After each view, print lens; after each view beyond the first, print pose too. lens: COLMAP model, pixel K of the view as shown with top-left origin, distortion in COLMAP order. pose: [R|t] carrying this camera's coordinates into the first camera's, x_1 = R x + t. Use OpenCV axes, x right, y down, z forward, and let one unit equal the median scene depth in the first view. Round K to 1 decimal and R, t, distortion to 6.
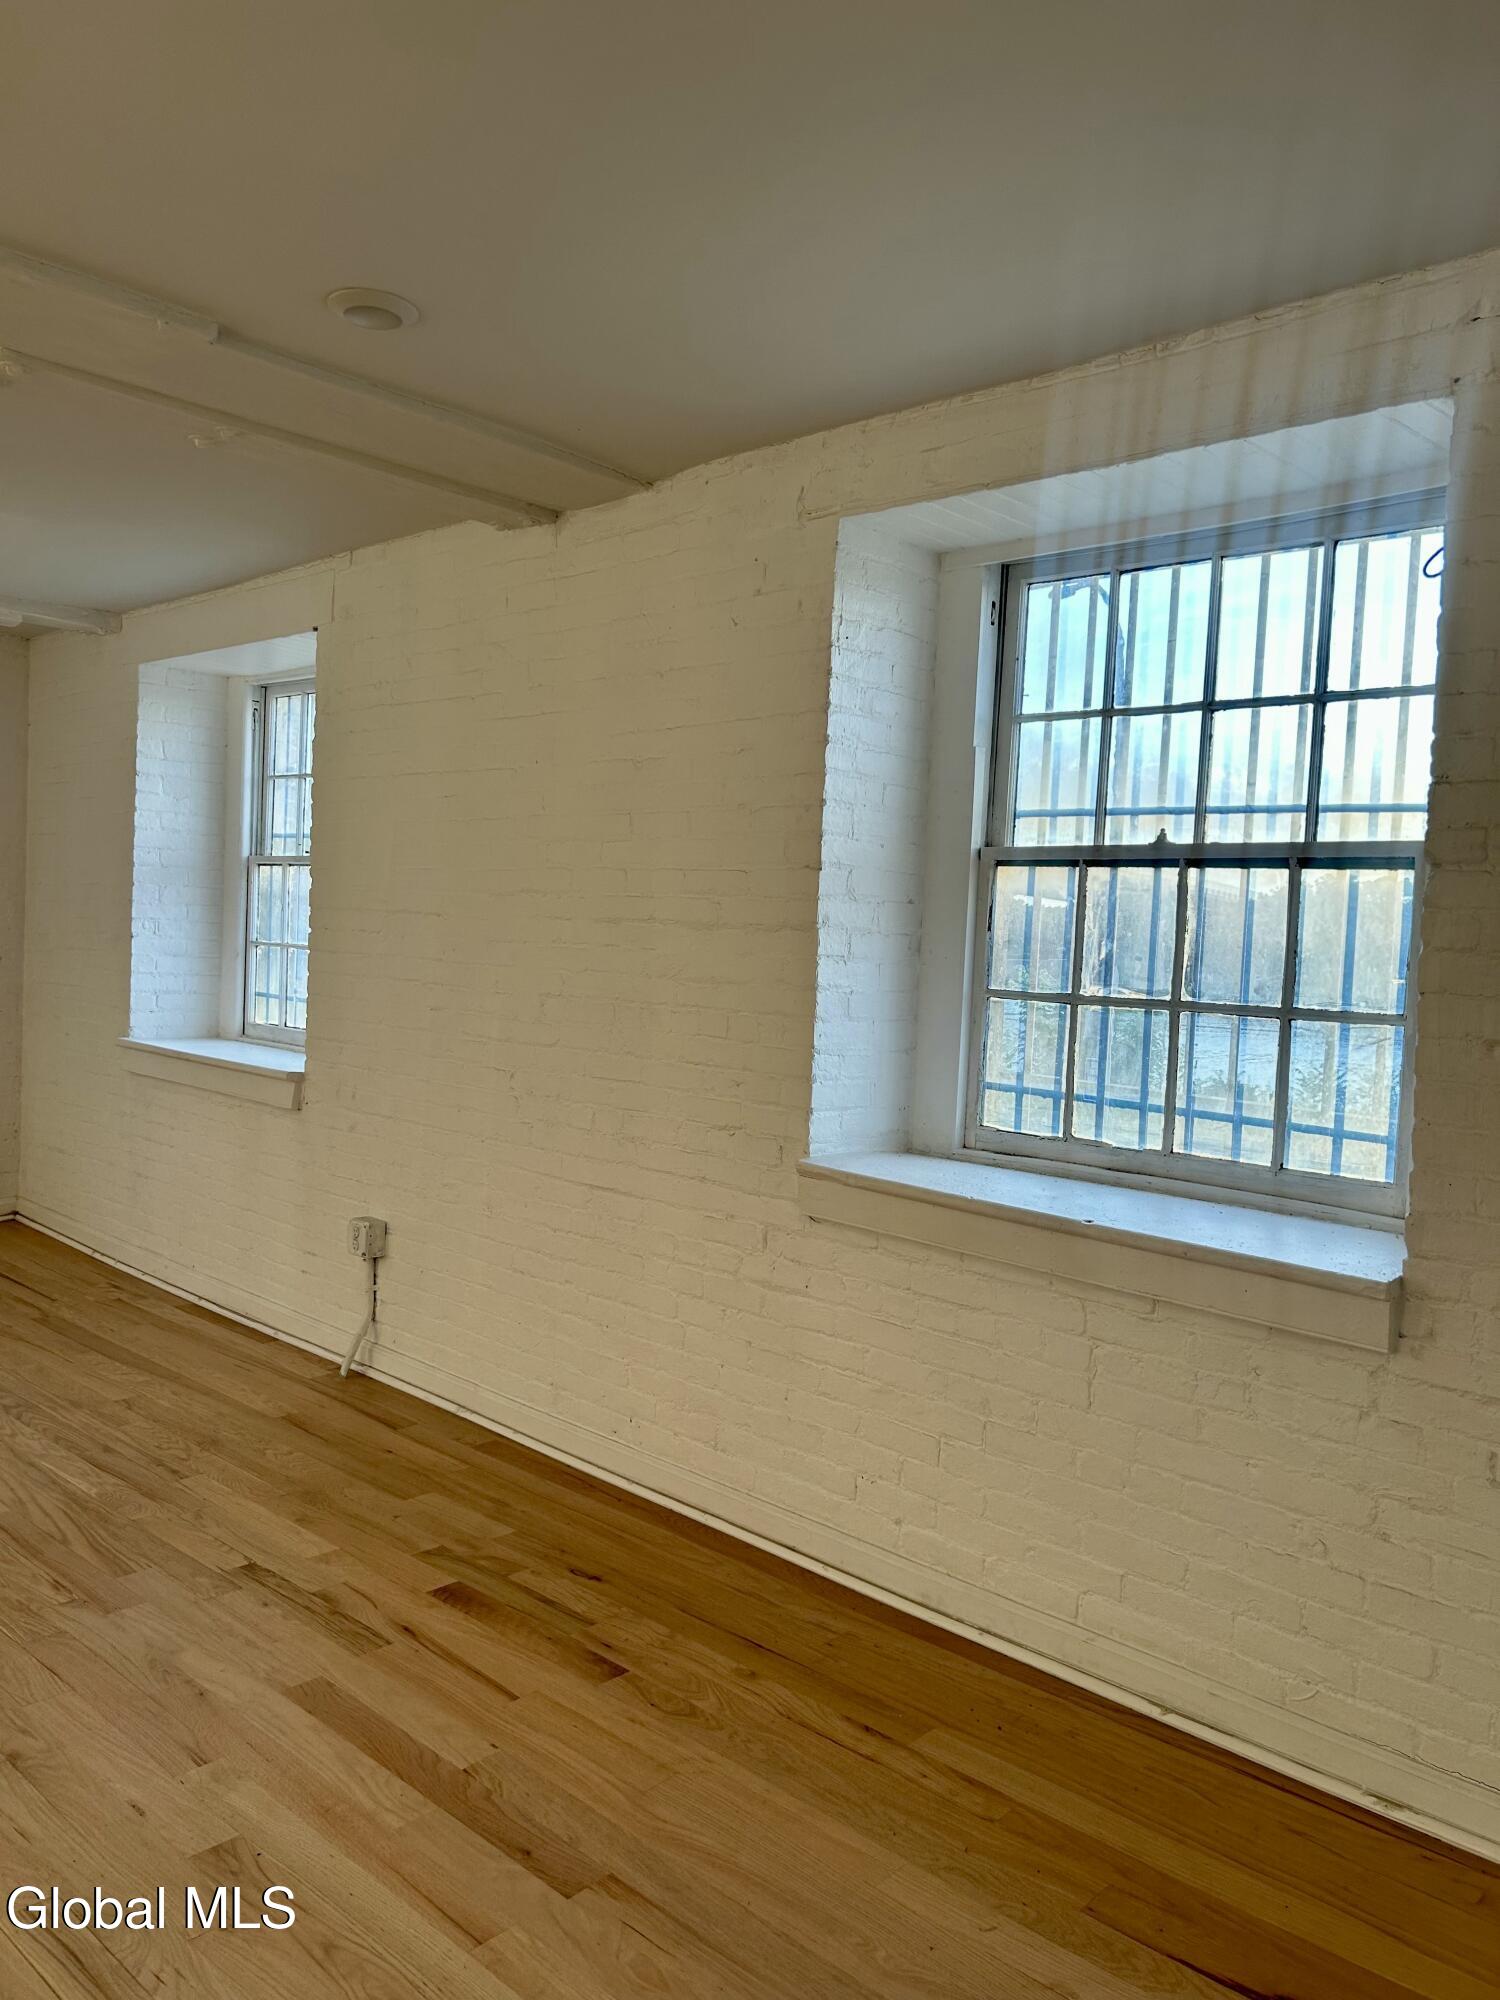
lens RADIAL K [[1505.5, 0, 761.7], [0, 1505.5, 1010.4], [0, 0, 1]] dist [0.070780, -0.098167]
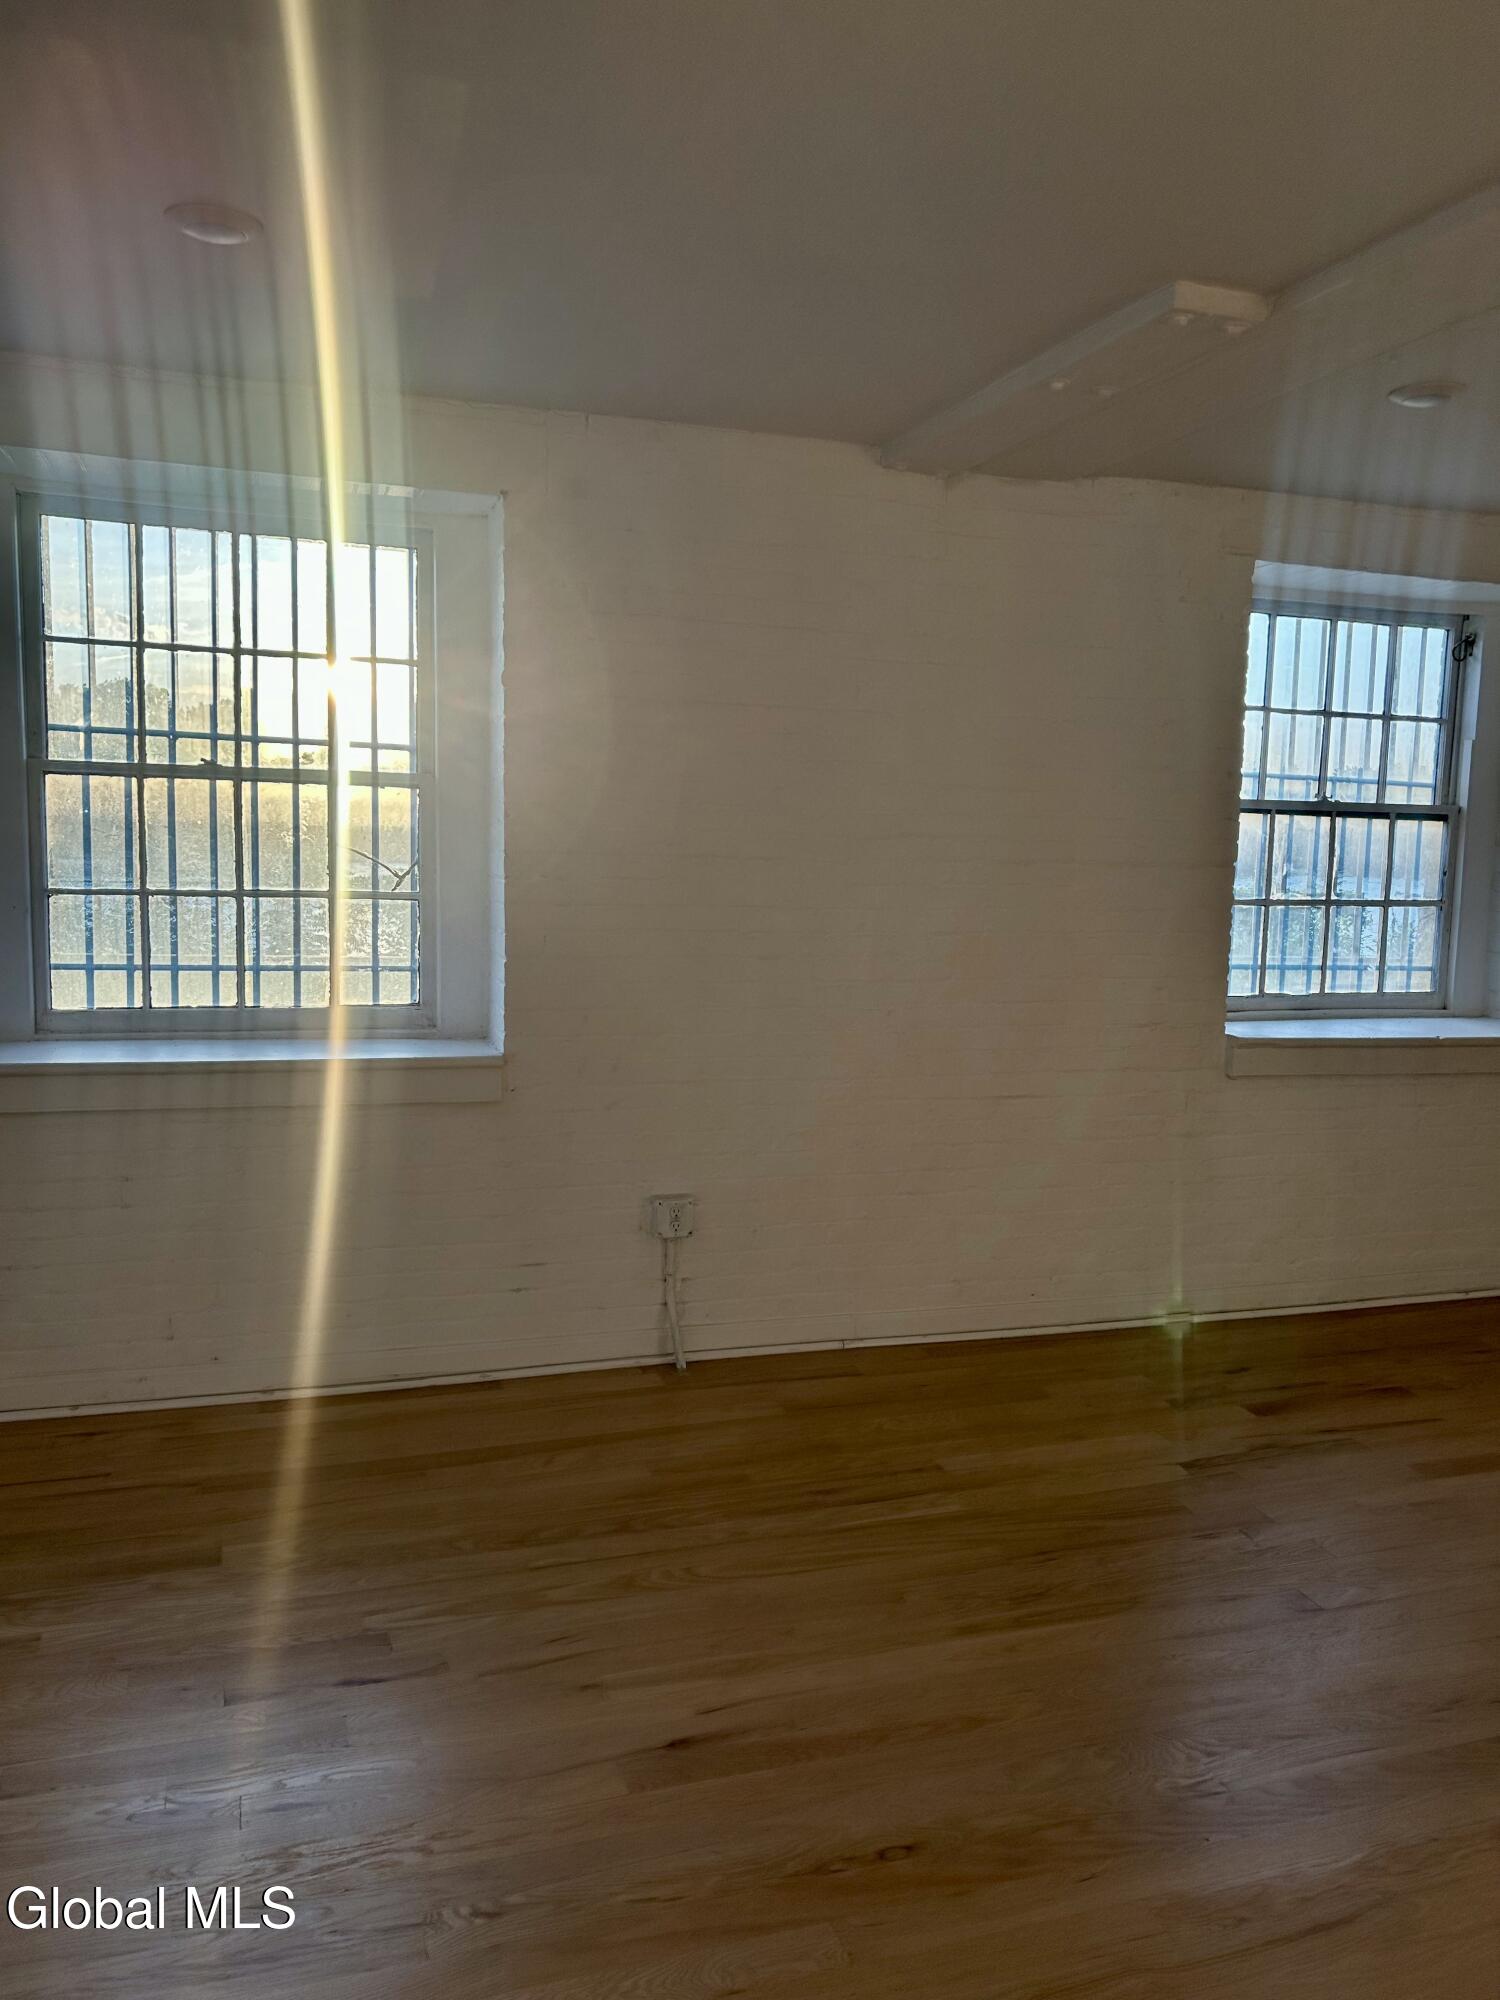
lens RADIAL K [[1529.7, 0, 750.0], [0, 1529.7, 1000.0], [0, 0, 1]] dist [0.067585, -0.068163]
pose [[0.473689, -0.144181, 0.868810, -1.398477], [0.032204, 0.988684, 0.146516, -0.154506], [-0.880103, -0.041423, 0.472972, 0.728212]]
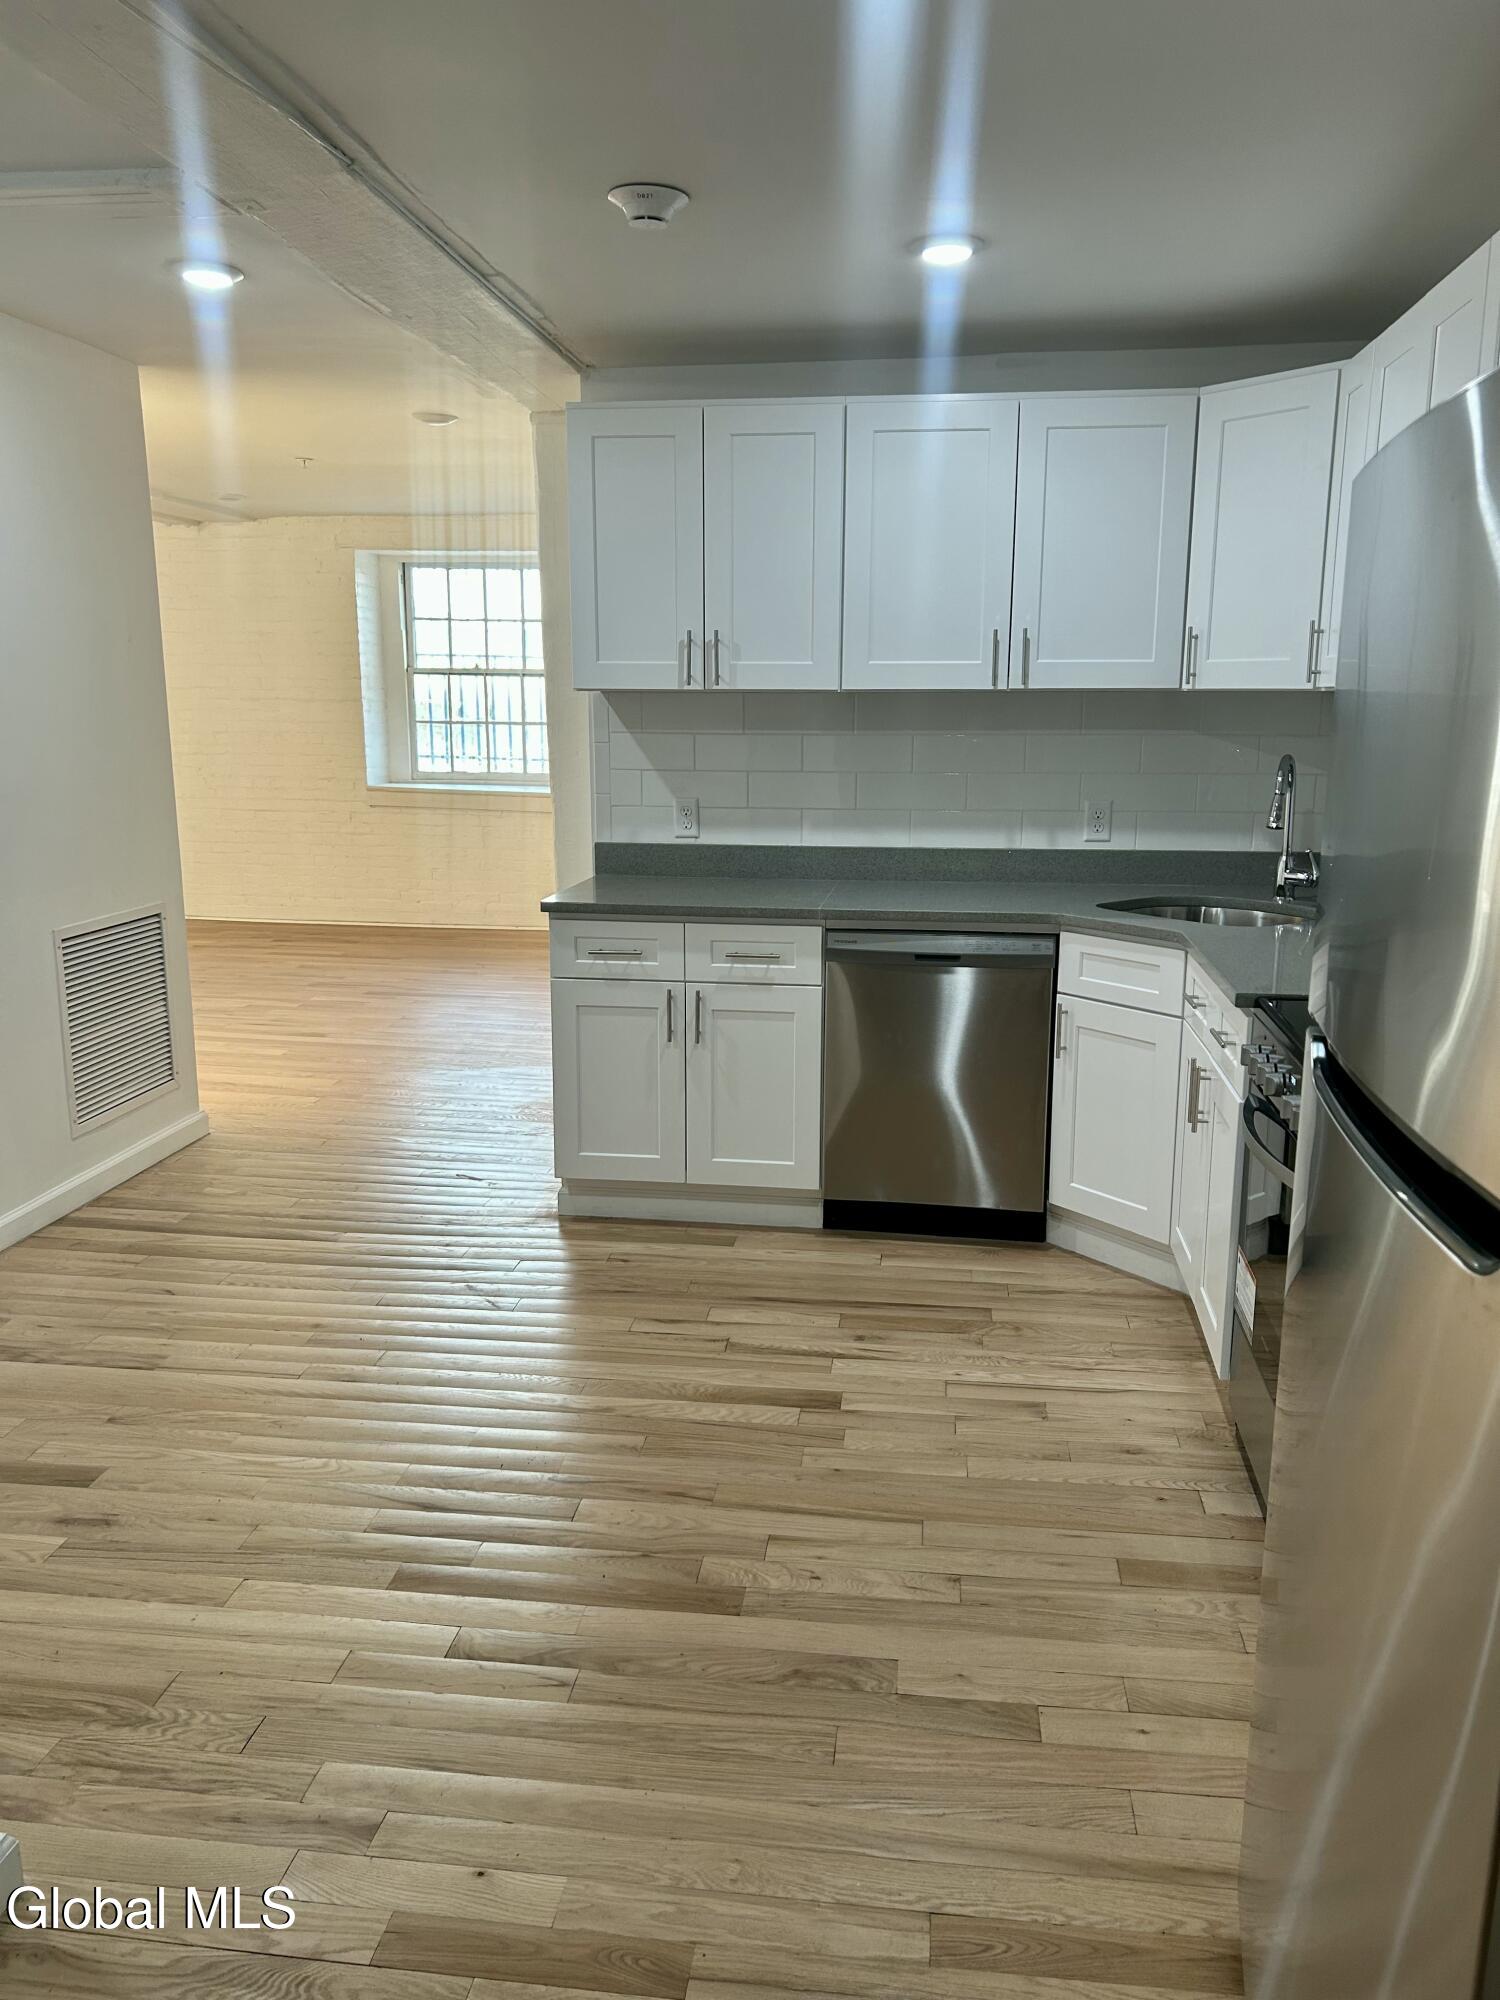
lens RADIAL K [[1501.0, 0, 751.2], [0, 1501.0, 1016.5], [0, 0, 1]] dist [0.064930, -0.069324]
pose [[0.819764, -0.161204, 0.549545, -1.003975], [0.059851, 0.978427, 0.197732, 0.006855], [-0.569565, -0.129203, 0.811728, -1.754228]]
